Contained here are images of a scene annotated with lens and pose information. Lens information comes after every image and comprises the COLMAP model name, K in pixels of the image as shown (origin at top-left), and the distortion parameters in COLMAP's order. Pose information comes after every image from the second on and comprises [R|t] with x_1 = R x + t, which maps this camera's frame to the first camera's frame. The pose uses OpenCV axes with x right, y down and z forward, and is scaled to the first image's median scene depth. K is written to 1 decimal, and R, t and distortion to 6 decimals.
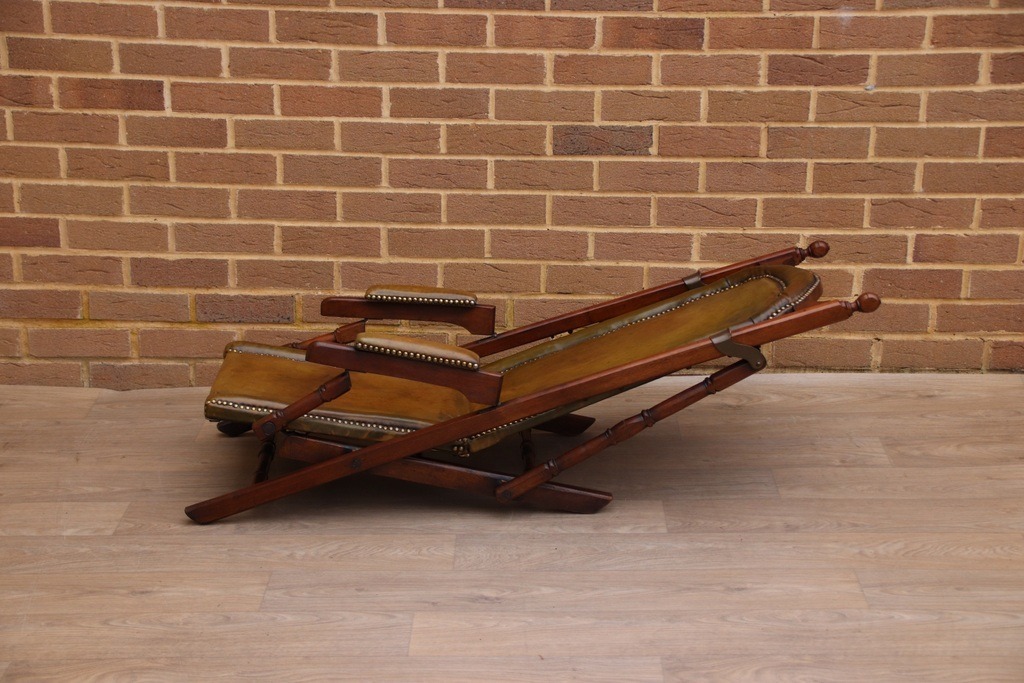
lens RADIAL K [[2016.9, 0, 515.5], [0, 2016.9, 358.0], [0, 0, 1]] dist [0.461978, 0.000000]
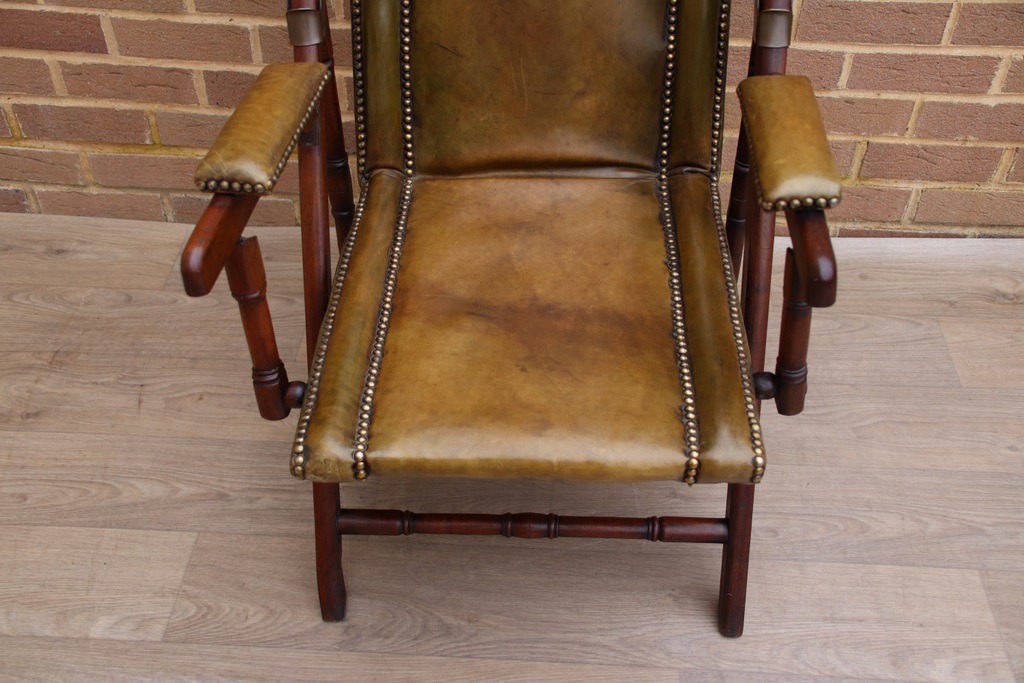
lens RADIAL K [[1196.4, 0, 502.9], [0, 1196.4, 348.1], [0, 0, 1]] dist [0.200366, 0.000000]
pose [[0.998911, 0.020427, -0.041959, -0.059406], [-0.002195, 0.918680, 0.394996, -0.133170], [0.046615, -0.394474, 0.917724, 0.565570]]
